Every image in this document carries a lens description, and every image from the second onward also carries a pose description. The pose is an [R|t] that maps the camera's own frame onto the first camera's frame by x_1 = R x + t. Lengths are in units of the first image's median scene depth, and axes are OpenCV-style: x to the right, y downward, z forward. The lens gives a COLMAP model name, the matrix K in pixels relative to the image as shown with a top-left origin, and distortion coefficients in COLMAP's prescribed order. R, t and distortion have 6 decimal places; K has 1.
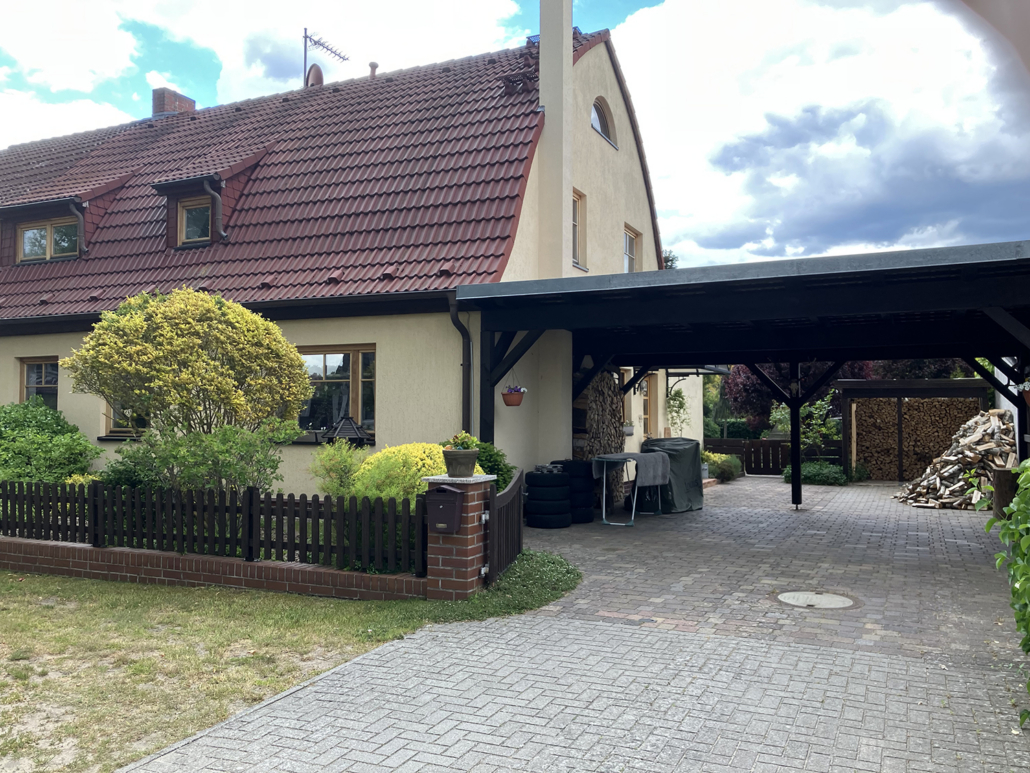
lens RADIAL K [[839.3, 0, 515.0], [0, 839.3, 386.5], [0, 0, 1]] dist [0.006229, -0.011320]
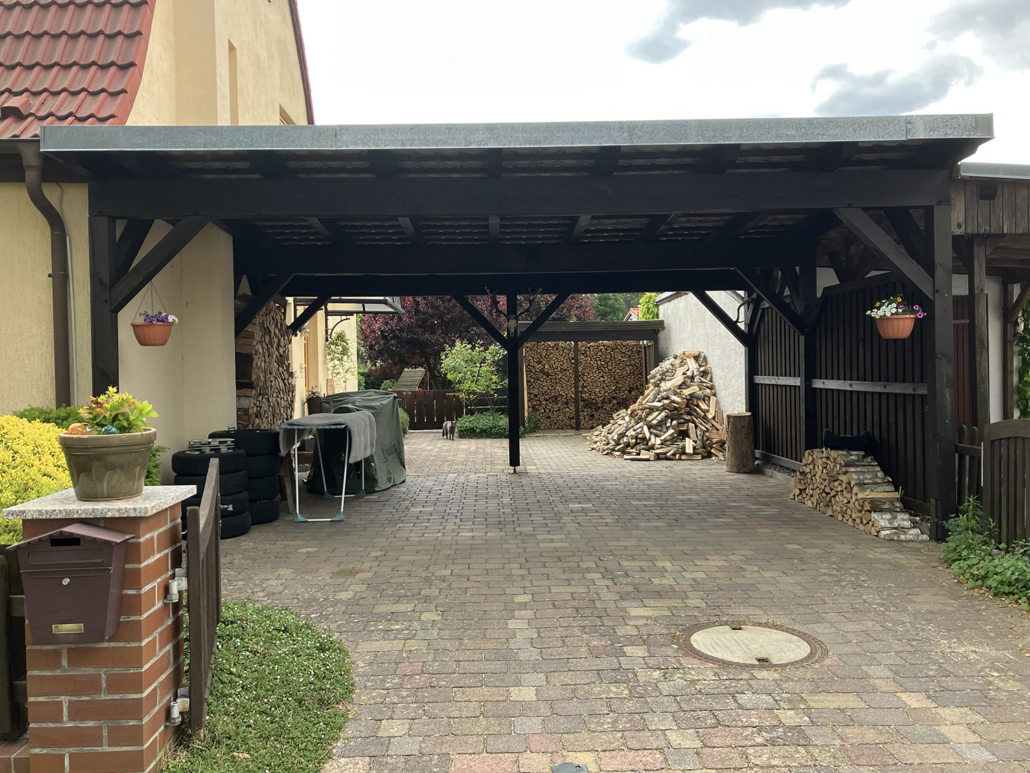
lens RADIAL K [[839.3, 0, 515.0], [0, 839.3, 386.5], [0, 0, 1]] dist [0.006229, -0.011320]
pose [[0.888198, -0.027748, 0.458622, -0.037787], [0.002083, 0.998408, 0.056373, 0.014635], [-0.459456, -0.049115, 0.886842, 0.267883]]
